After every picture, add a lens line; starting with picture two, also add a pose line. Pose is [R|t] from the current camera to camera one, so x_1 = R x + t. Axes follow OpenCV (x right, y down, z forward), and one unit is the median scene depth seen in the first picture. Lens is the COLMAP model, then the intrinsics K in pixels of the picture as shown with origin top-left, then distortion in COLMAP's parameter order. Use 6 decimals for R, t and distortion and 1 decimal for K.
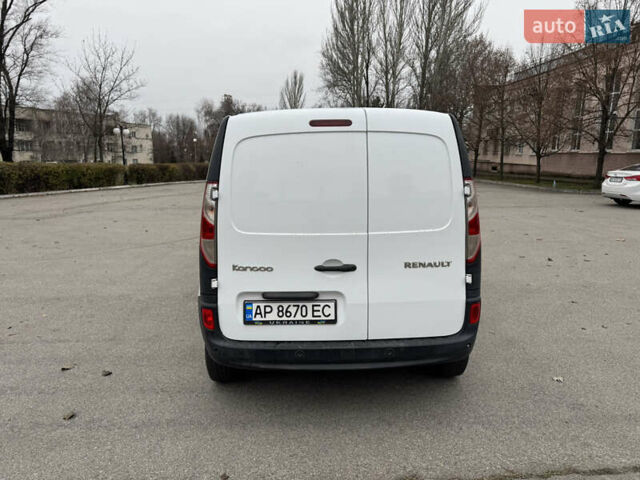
lens RADIAL K [[453.0, 0, 318.2], [0, 453.0, 242.3], [0, 0, 1]] dist [0.042690, -0.049206]
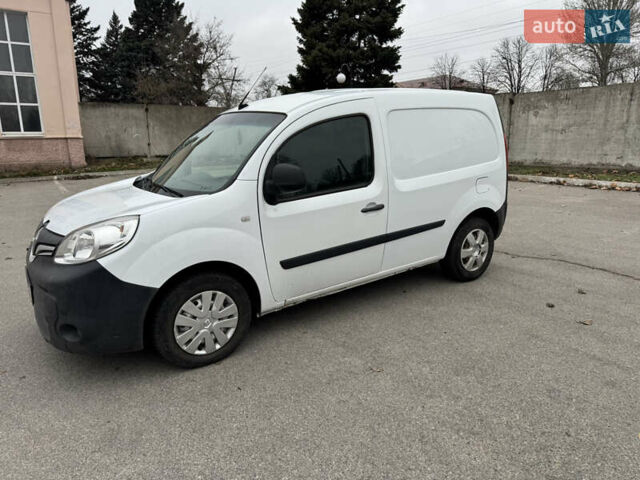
lens RADIAL K [[453.0, 0, 318.2], [0, 453.0, 242.3], [0, 0, 1]] dist [0.042690, -0.049206]
pose [[-0.559382, -0.185810, 0.807816, -0.164370], [0.171936, 0.927347, 0.332363, -0.056642], [-0.810882, 0.324811, -0.486793, 0.315941]]
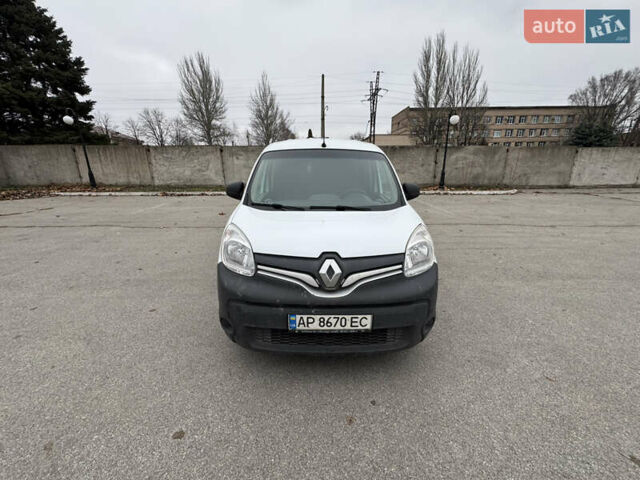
lens RADIAL K [[255.5, 0, 320.0], [0, 255.5, 240.0], [0, 0, 1]] dist [-0.000891, 0.000318]
pose [[-0.999983, 0.002721, 0.005246, 0.006361], [0.004807, 0.890804, 0.454362, -0.068936], [-0.003437, 0.454380, -0.890801, 0.382211]]
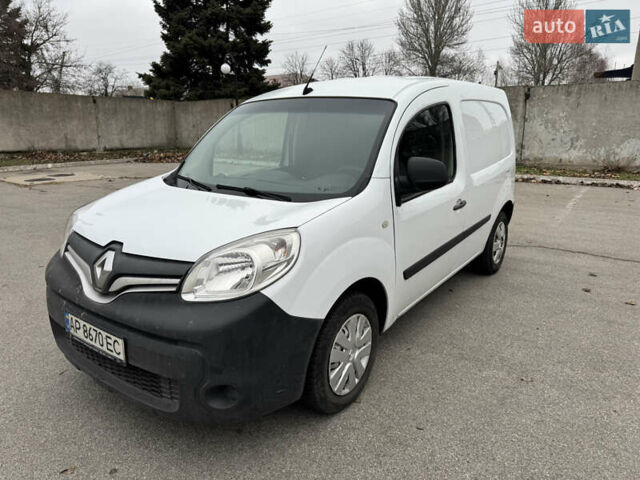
lens RADIAL K [[453.0, 0, 318.2], [0, 453.0, 242.3], [0, 0, 1]] dist [0.042690, -0.049206]
pose [[-0.794948, -0.148069, 0.588330, -0.092987], [0.116145, 0.914677, 0.387137, -0.063829], [-0.595456, 0.376086, -0.709924, 0.358959]]
